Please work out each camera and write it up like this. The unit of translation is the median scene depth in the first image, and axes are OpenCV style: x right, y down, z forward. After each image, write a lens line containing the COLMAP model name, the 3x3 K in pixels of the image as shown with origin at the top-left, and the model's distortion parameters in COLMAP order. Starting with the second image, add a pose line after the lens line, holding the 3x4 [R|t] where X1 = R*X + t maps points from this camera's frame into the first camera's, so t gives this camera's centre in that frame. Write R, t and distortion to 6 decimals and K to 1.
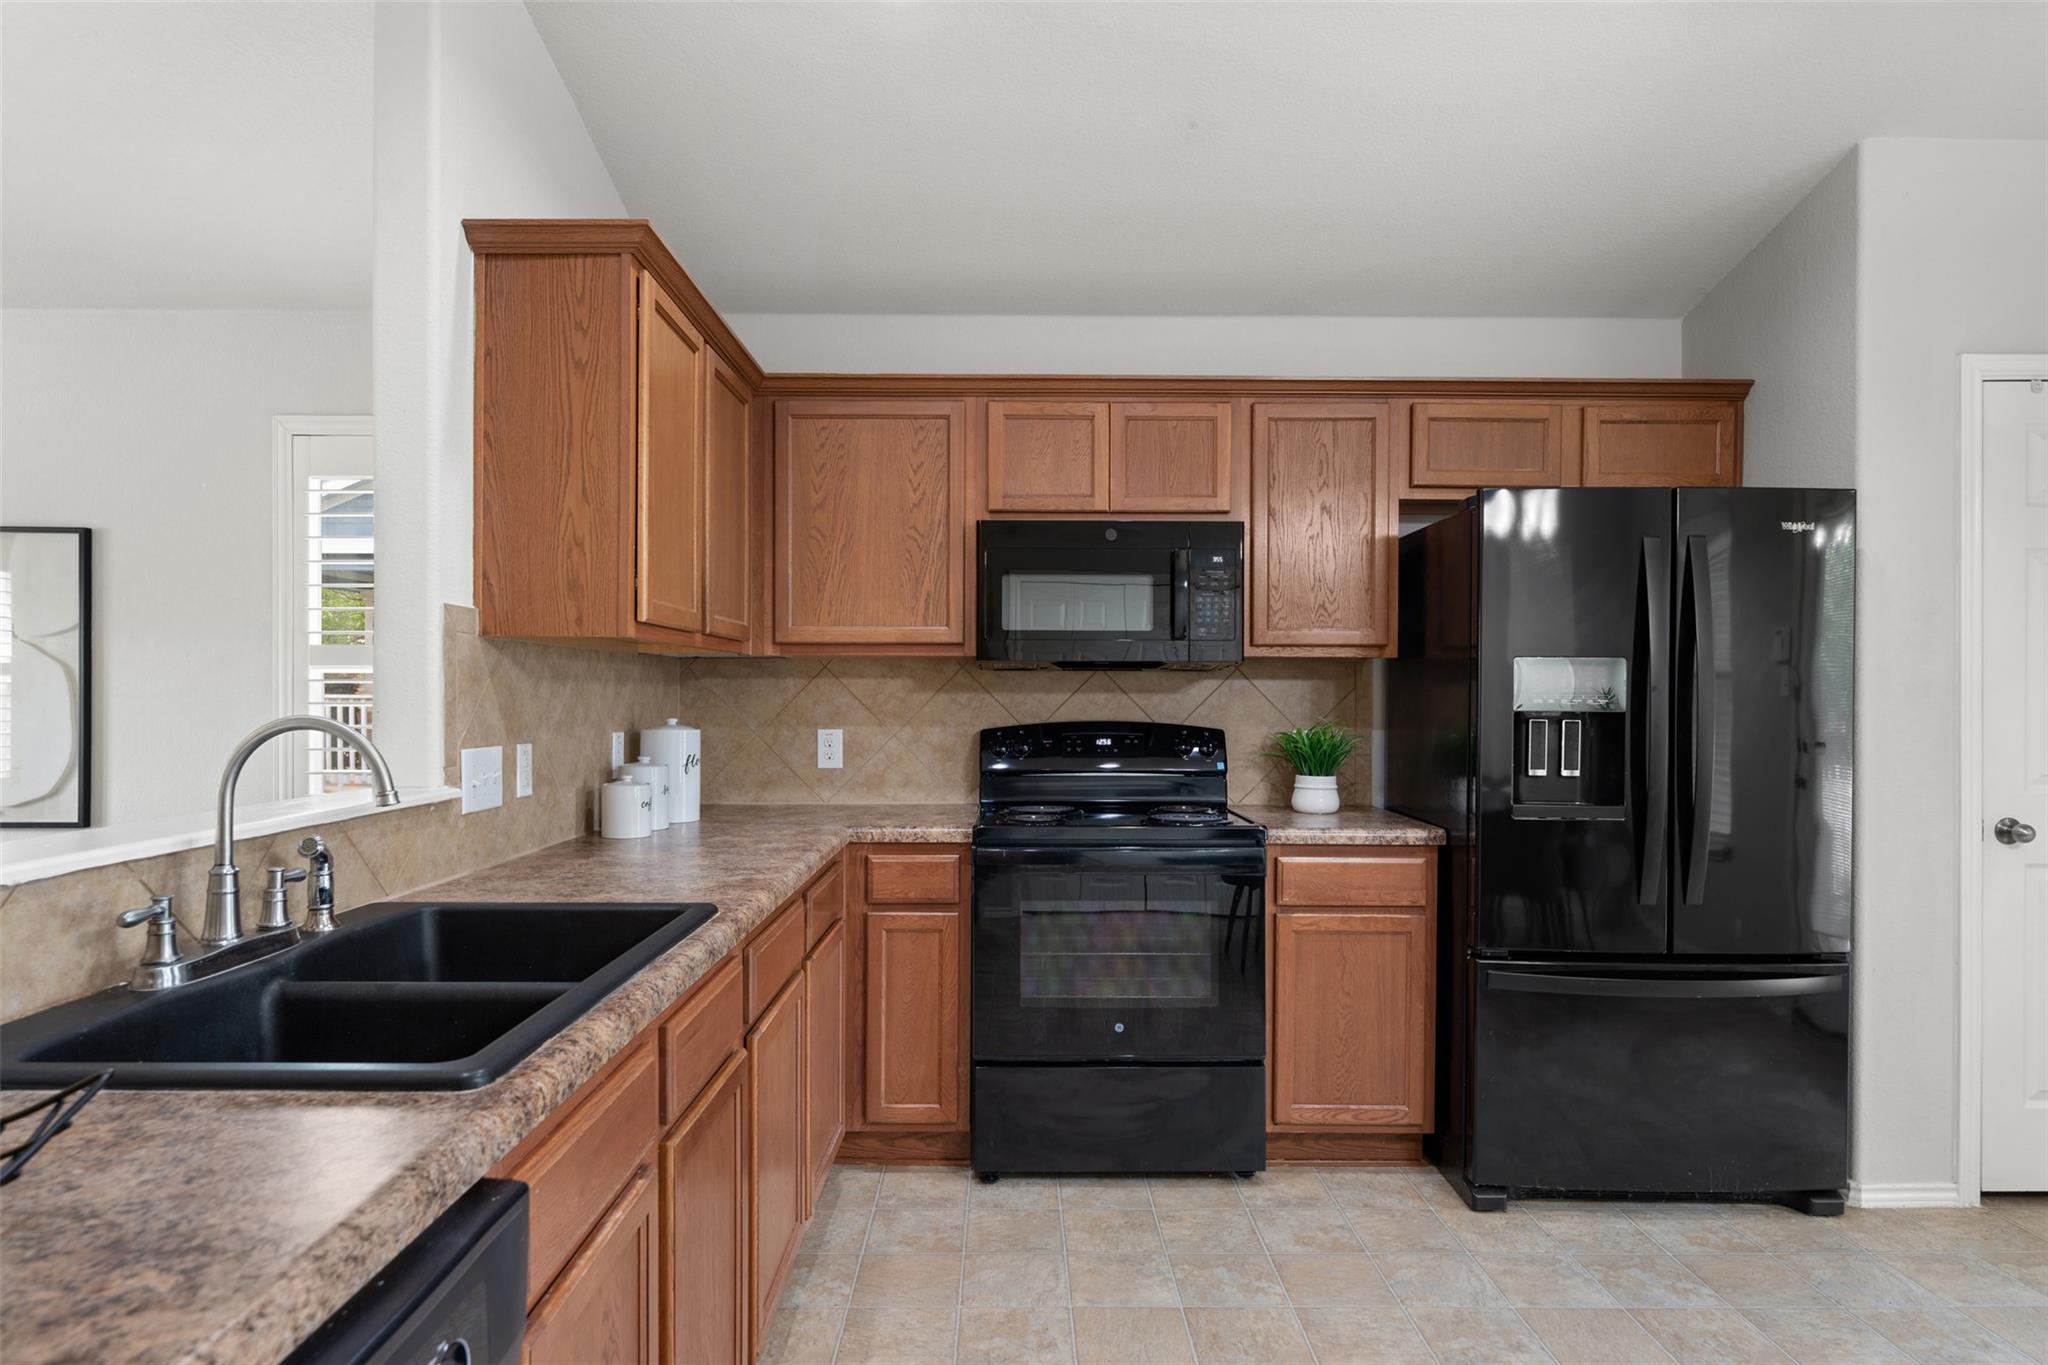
lens RADIAL K [[1165.4, 0, 1022.1], [0, 1165.4, 698.2], [0, 0, 1]] dist [-0.000979, 0.001155]
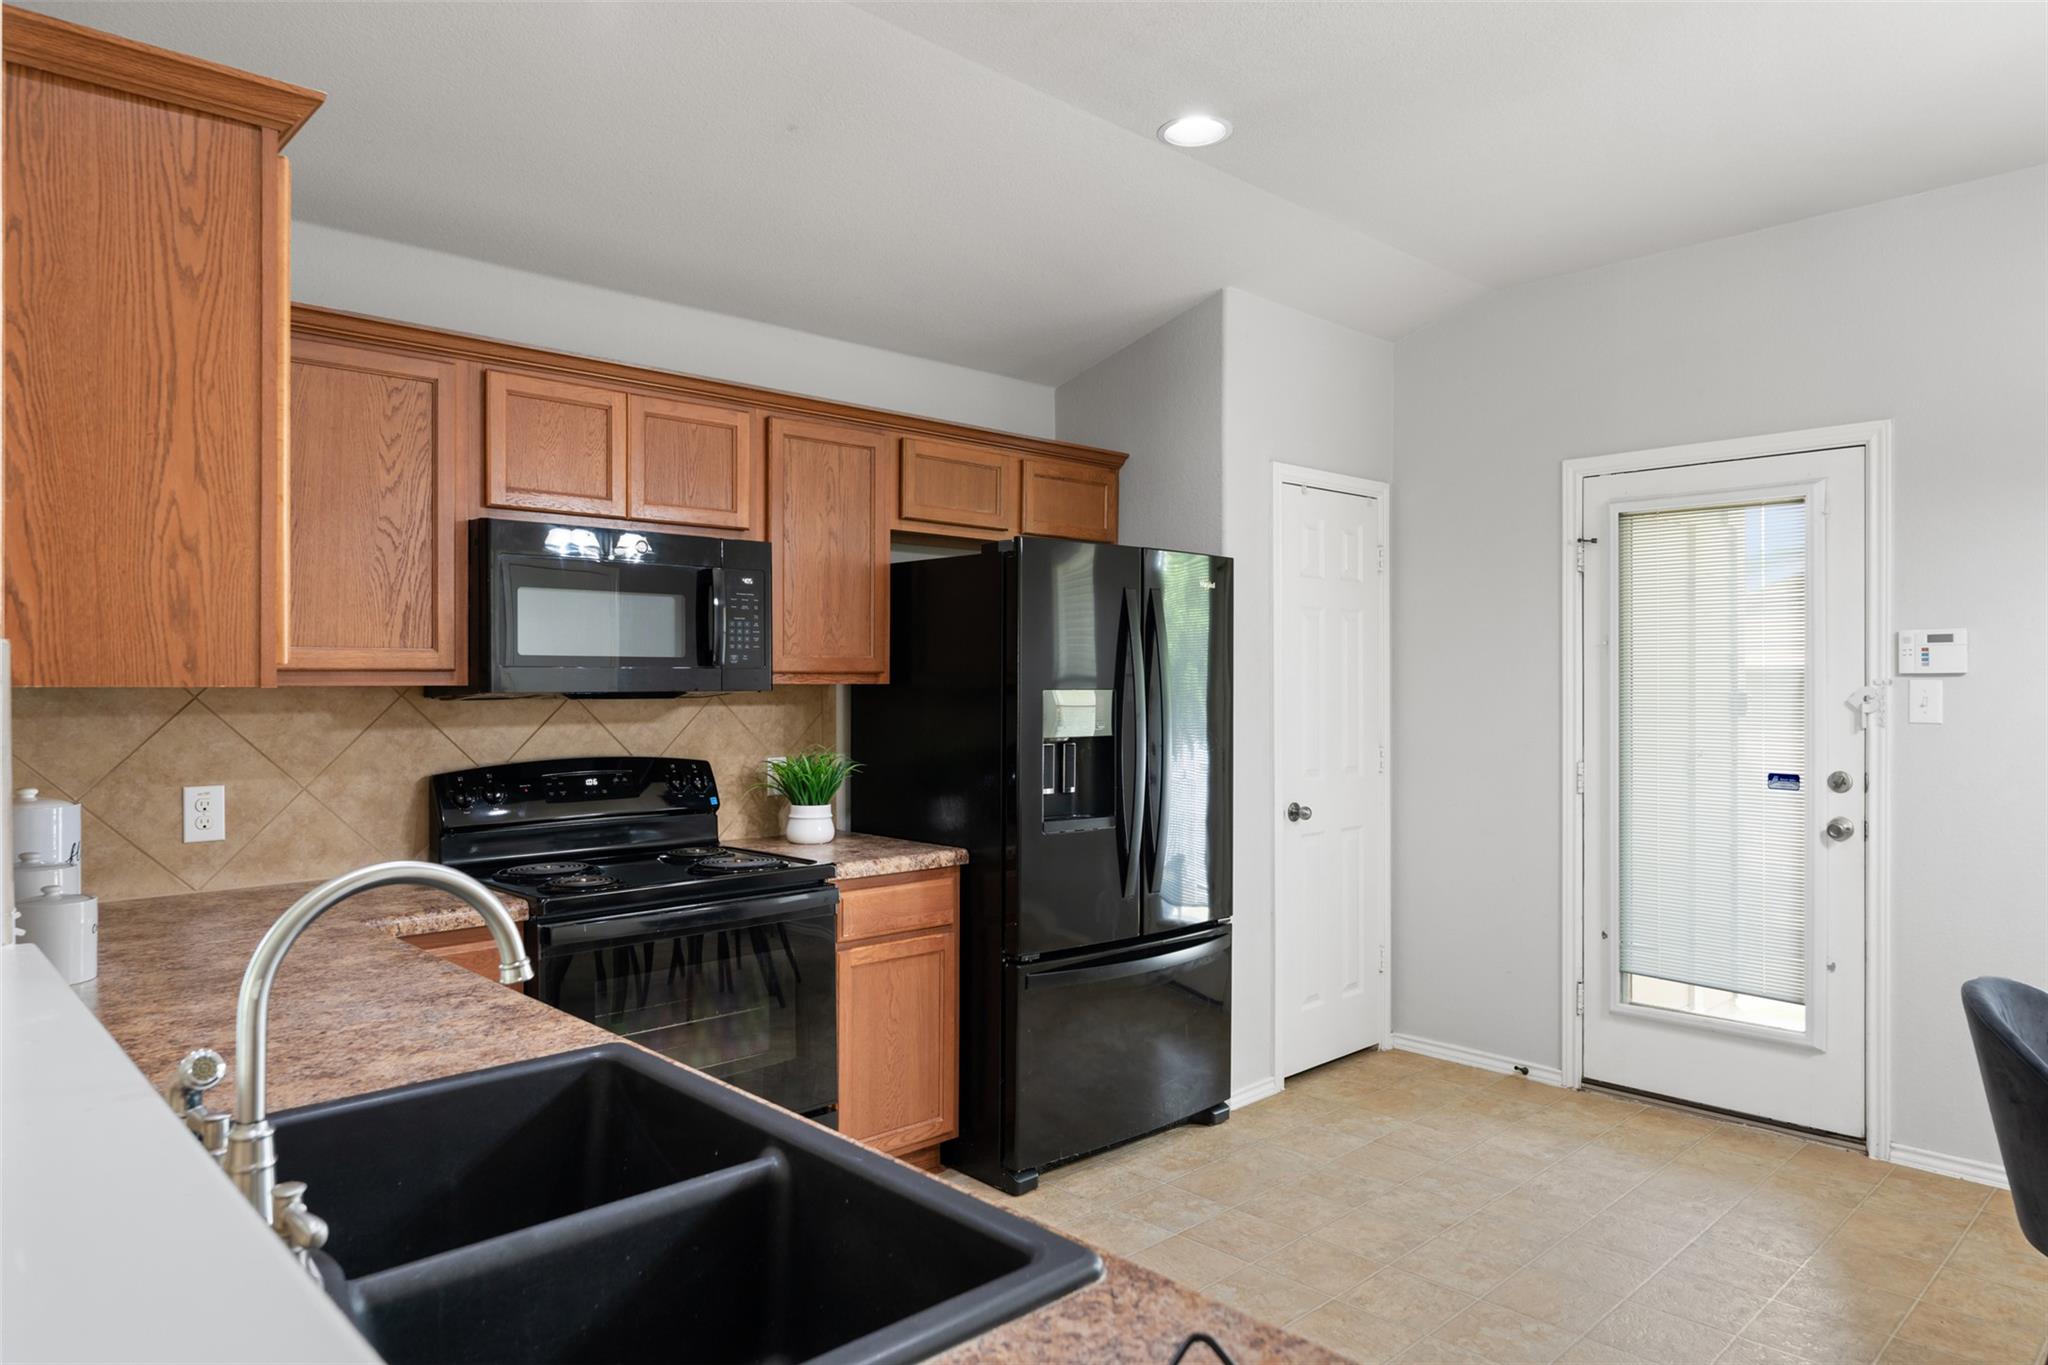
lens RADIAL K [[1277.2, 0, 1023.0], [0, 1277.2, 686.6], [0, 0, 1]] dist [-0.003622, -0.000162]
pose [[0.729924, -0.007423, 0.683488, -0.362616], [0.007018, 0.999970, 0.003365, -0.036050], [-0.683492, 0.002341, 0.729954, 0.102998]]
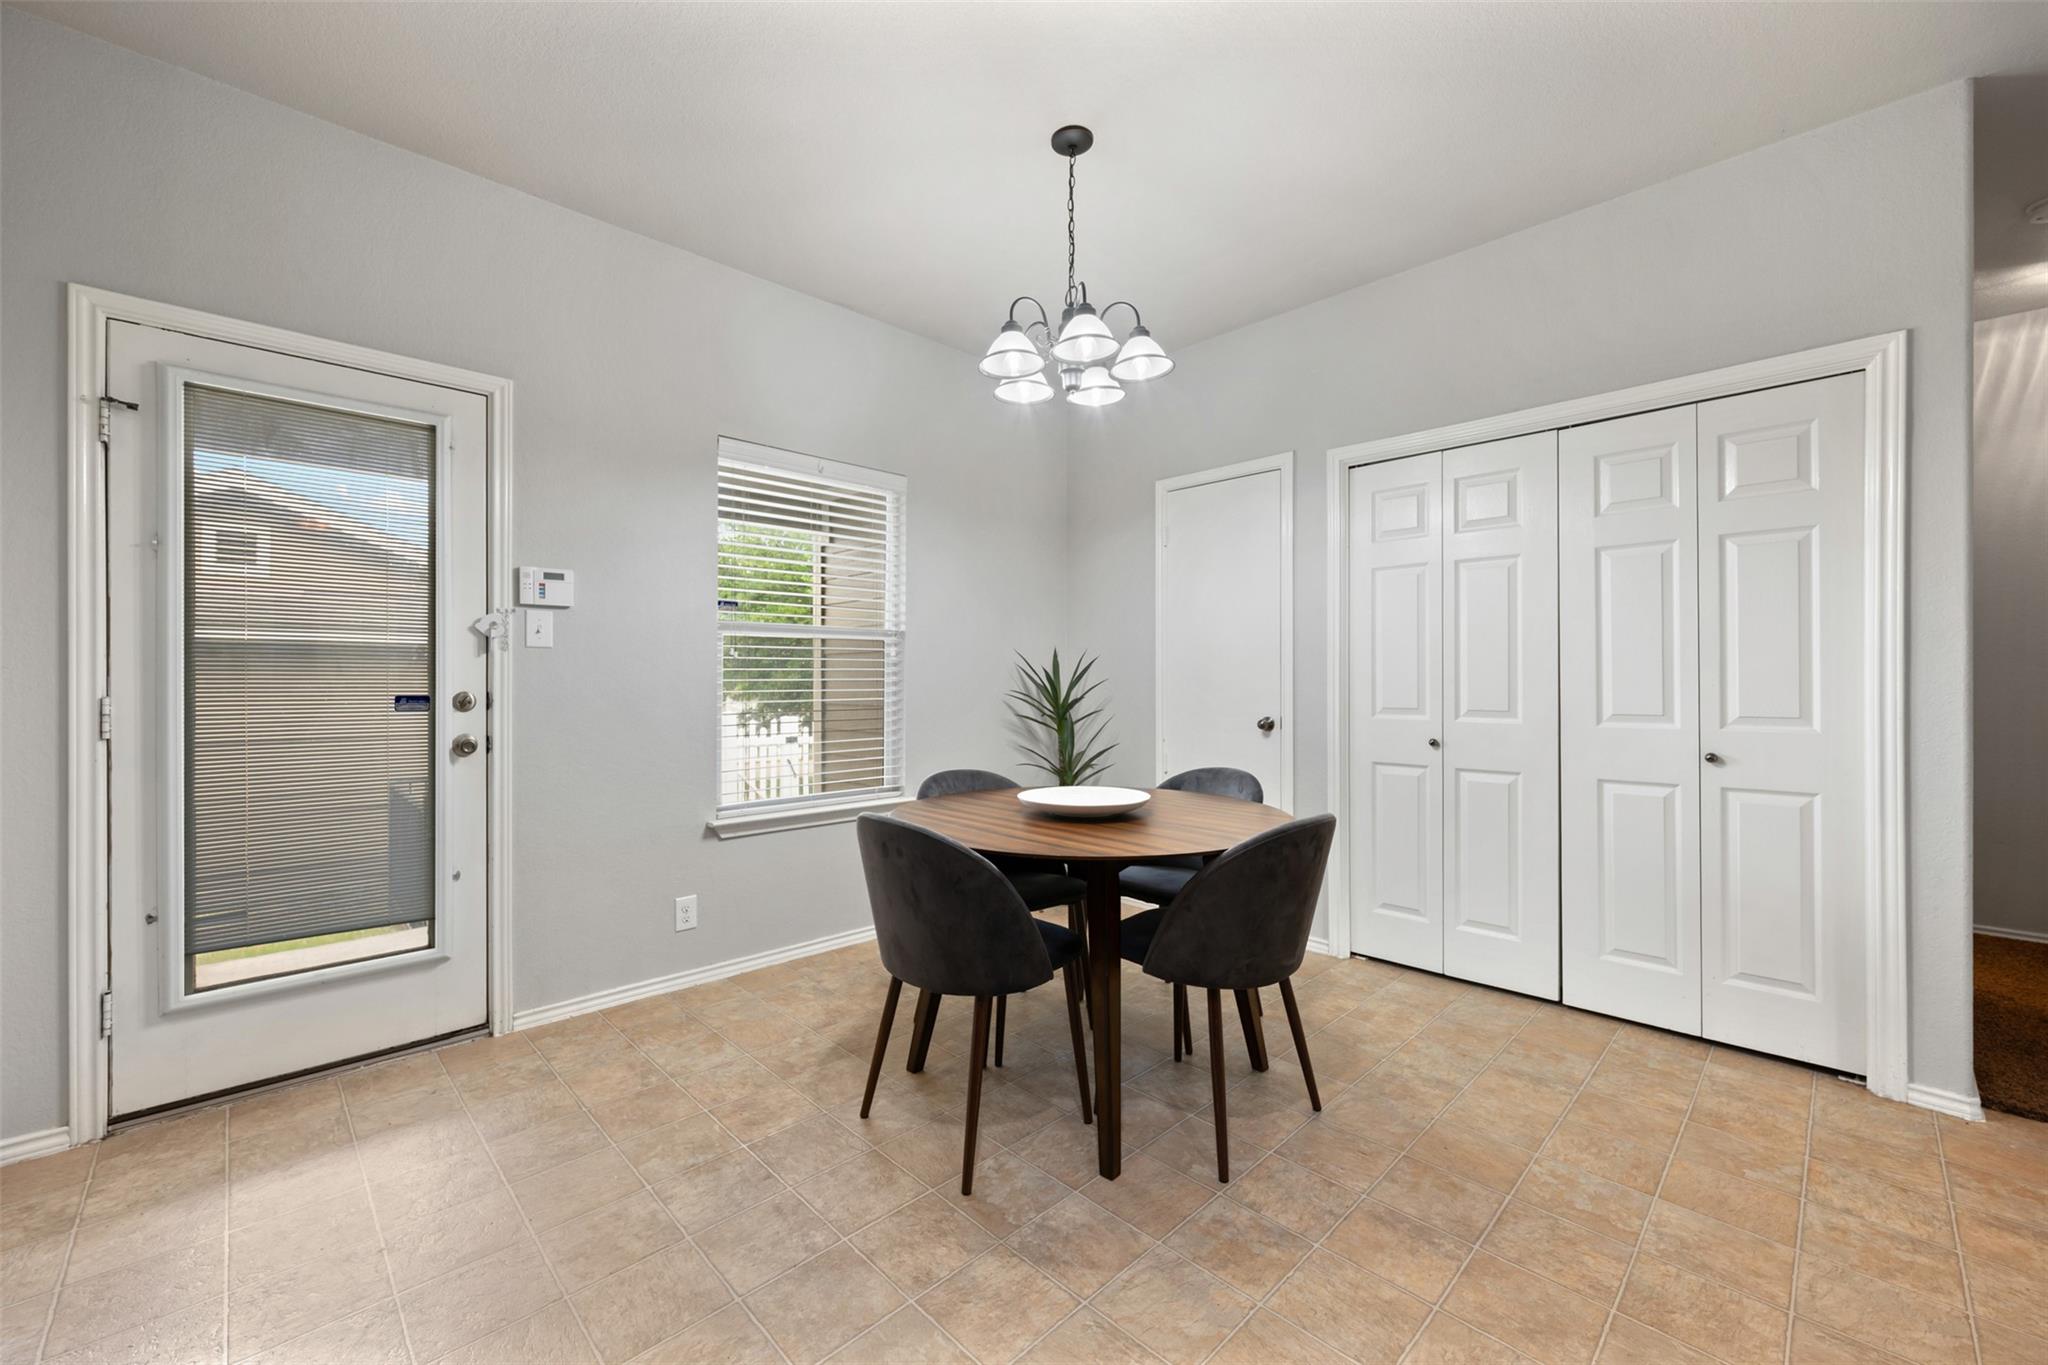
lens RADIAL K [[812.0, 0, 1017.9], [0, 812.0, 680.6], [0, 0, 1]] dist [0.000111, -0.000217]
pose [[-0.688300, -0.004143, 0.725414, 0.010638], [0.001417, 0.999974, 0.007055, 0.032353], [-0.725425, 0.005884, -0.688276, 0.580789]]
